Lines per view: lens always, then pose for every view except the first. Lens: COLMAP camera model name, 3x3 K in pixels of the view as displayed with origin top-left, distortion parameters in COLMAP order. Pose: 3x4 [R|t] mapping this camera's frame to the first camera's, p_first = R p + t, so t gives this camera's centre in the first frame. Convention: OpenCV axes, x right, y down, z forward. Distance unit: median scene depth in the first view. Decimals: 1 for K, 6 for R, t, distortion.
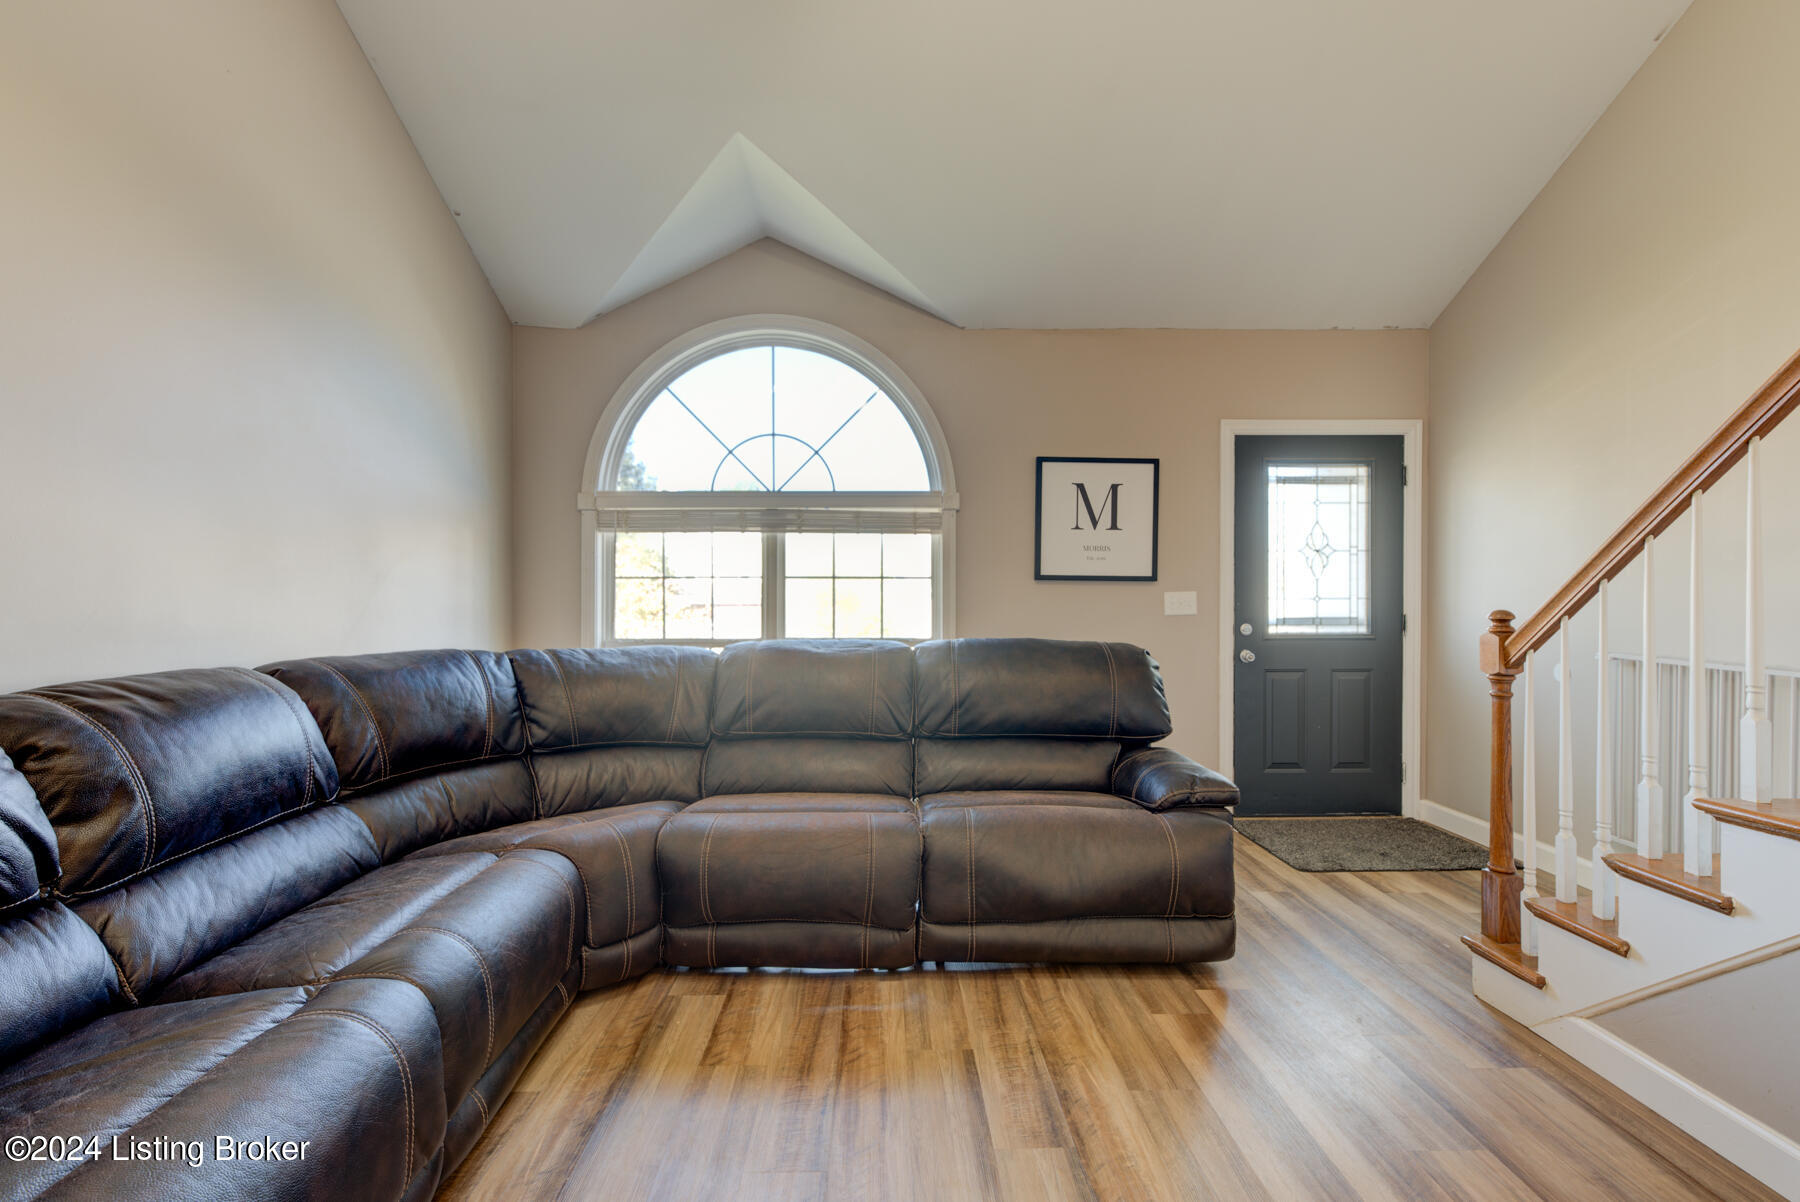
lens RADIAL K [[802.3, 0, 894.5], [0, 802.3, 599.0], [0, 0, 1]] dist [-0.005660, 0.002462]
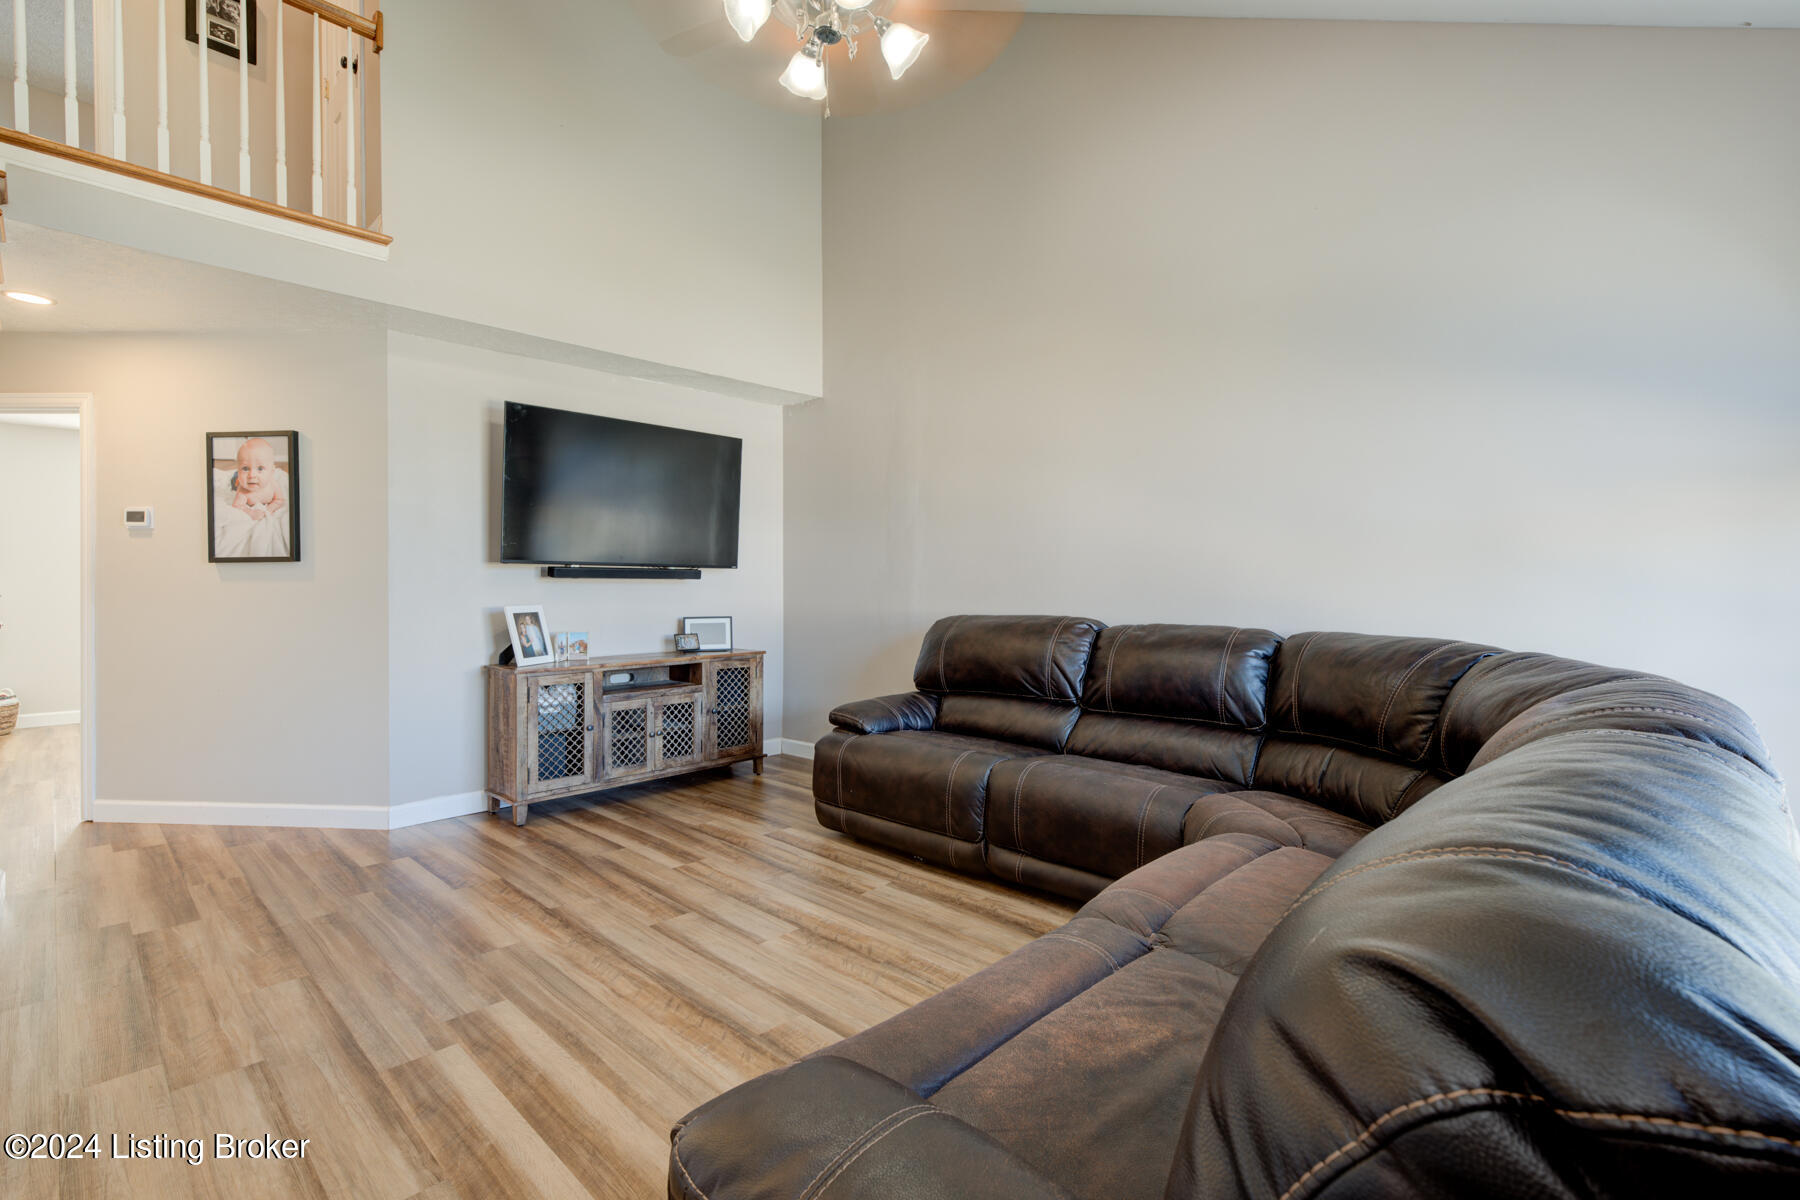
lens RADIAL K [[802.3, 0, 896.8], [0, 802.3, 593.0], [0, 0, 1]] dist [-0.005660, 0.002462]
pose [[-0.700339, 0.009087, -0.713752, 0.646573], [-0.008947, 0.999729, 0.021507, -0.009567], [0.713754, 0.021448, -0.700068, 1.389052]]
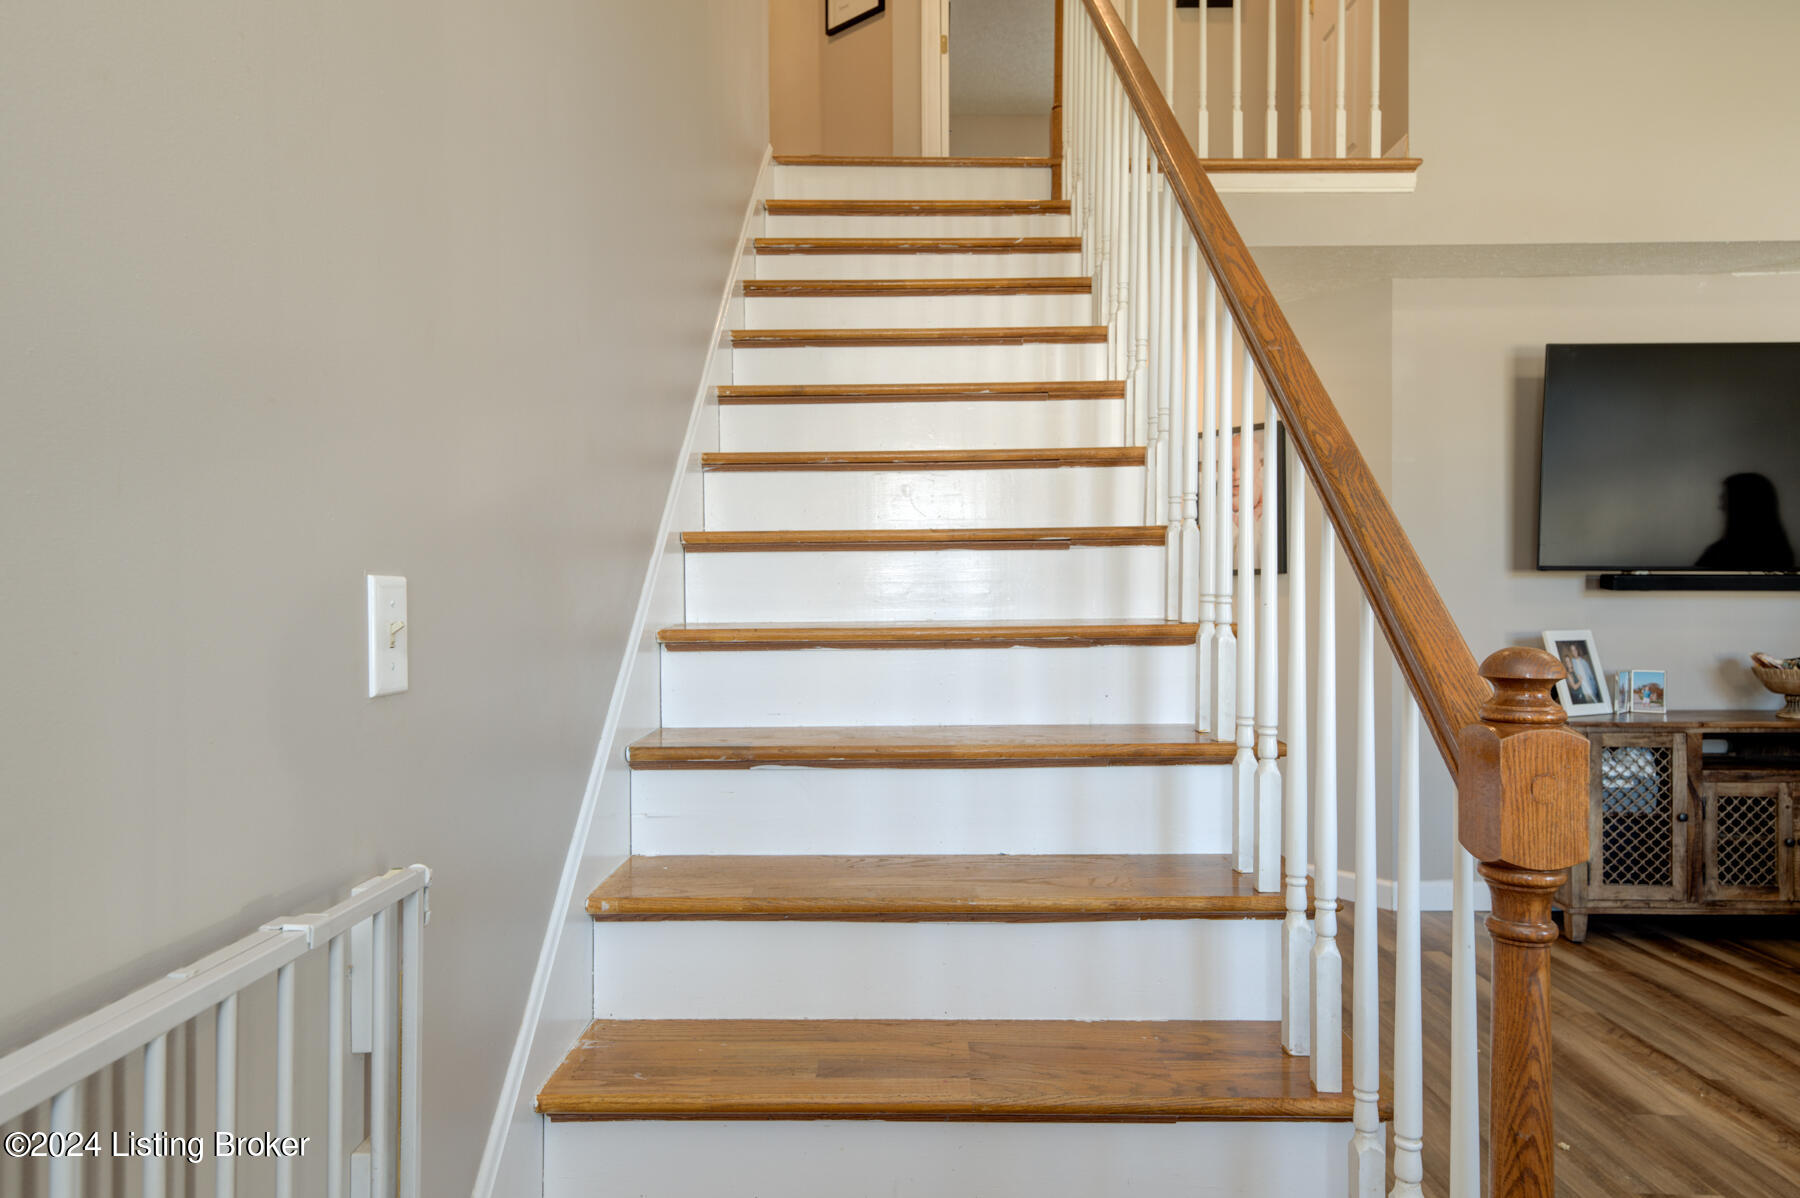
lens RADIAL K [[1148.4, 0, 902.3], [0, 1148.4, 603.4], [0, 0, 1]] dist [0.025111, 0.003634]
pose [[-0.999961, 0.002672, 0.008375, 0.963432], [0.002831, 0.999815, 0.019041, -0.014917], [-0.008322, 0.019064, -0.999784, 1.375314]]
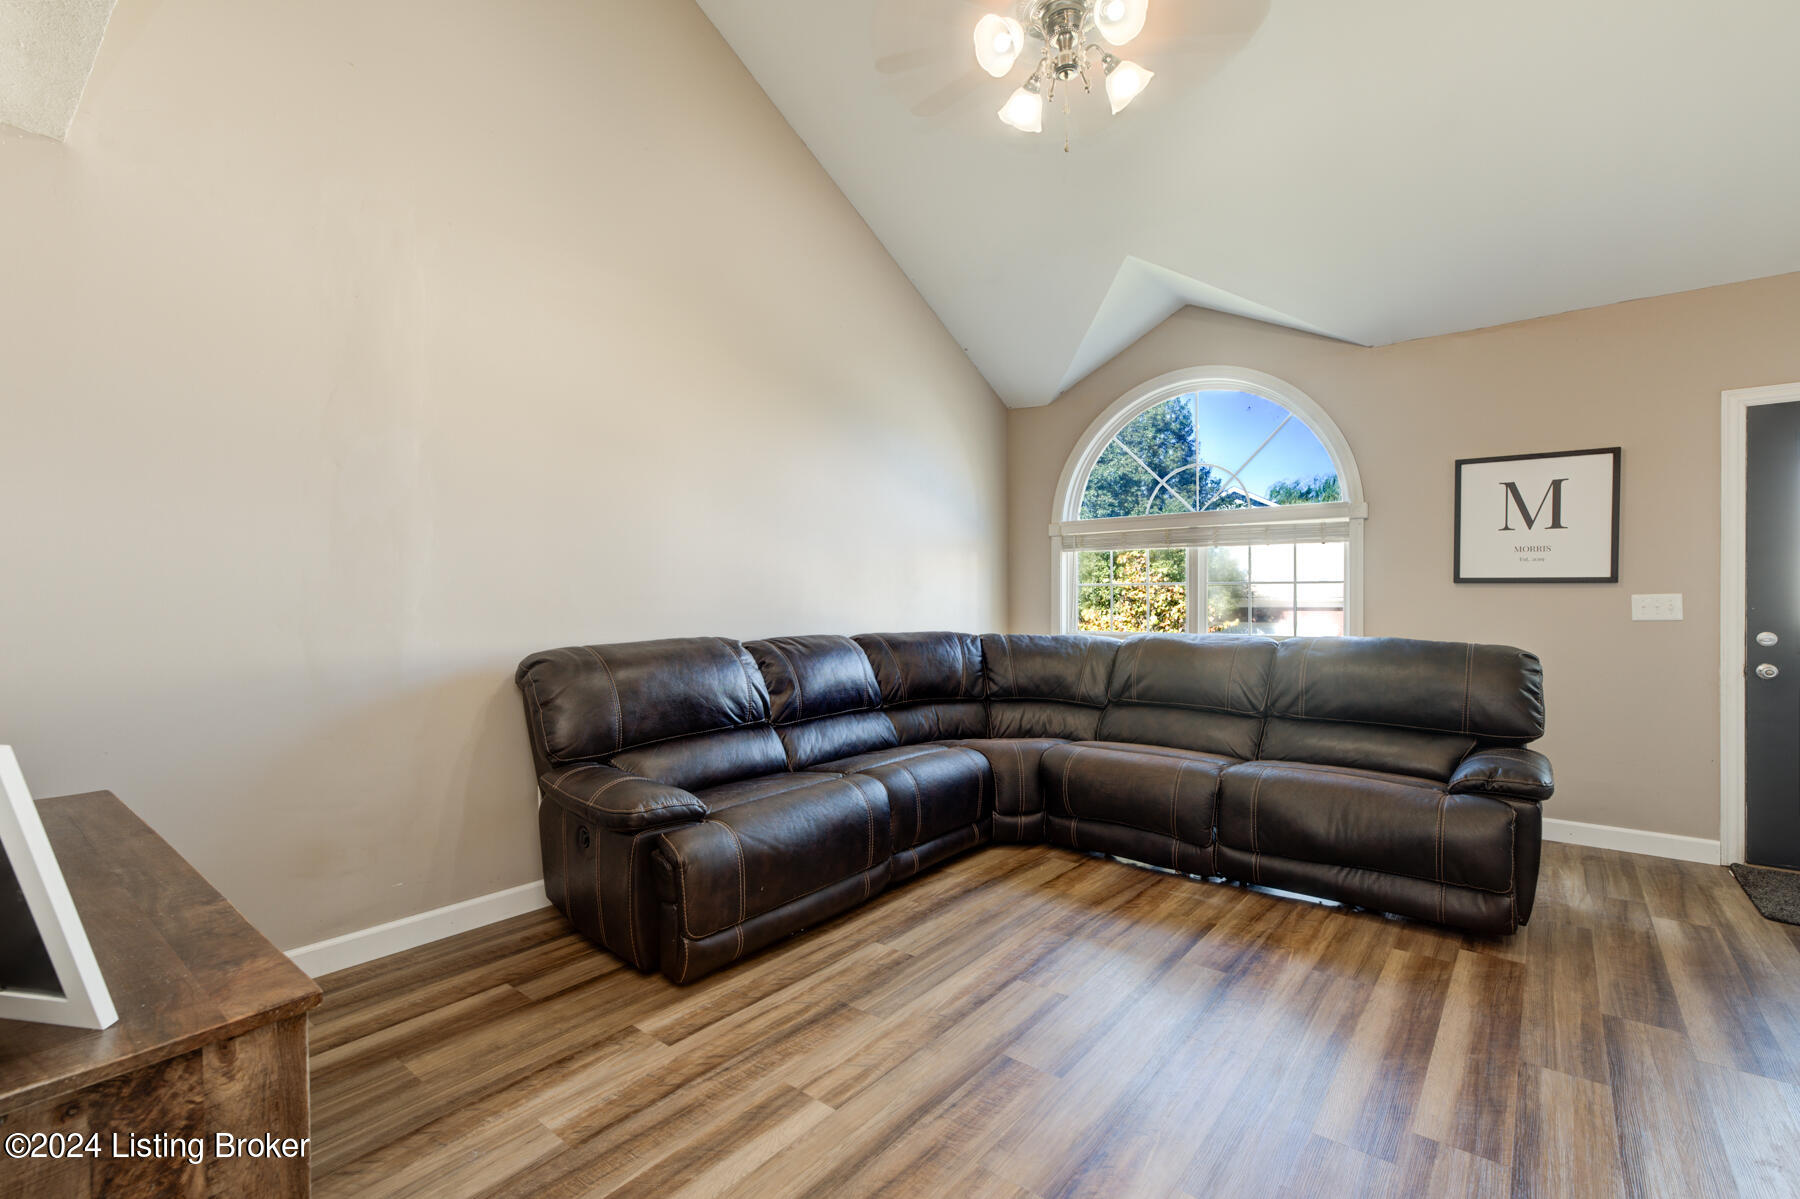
lens RADIAL K [[802.3, 0, 893.6], [0, 802.3, 597.3], [0, 0, 1]] dist [-0.005660, 0.002462]
pose [[0.761041, -0.002474, -0.648699, 0.490339], [-0.001857, 0.999980, -0.005992, 0.002804], [0.648701, 0.005765, 0.761021, -0.365660]]
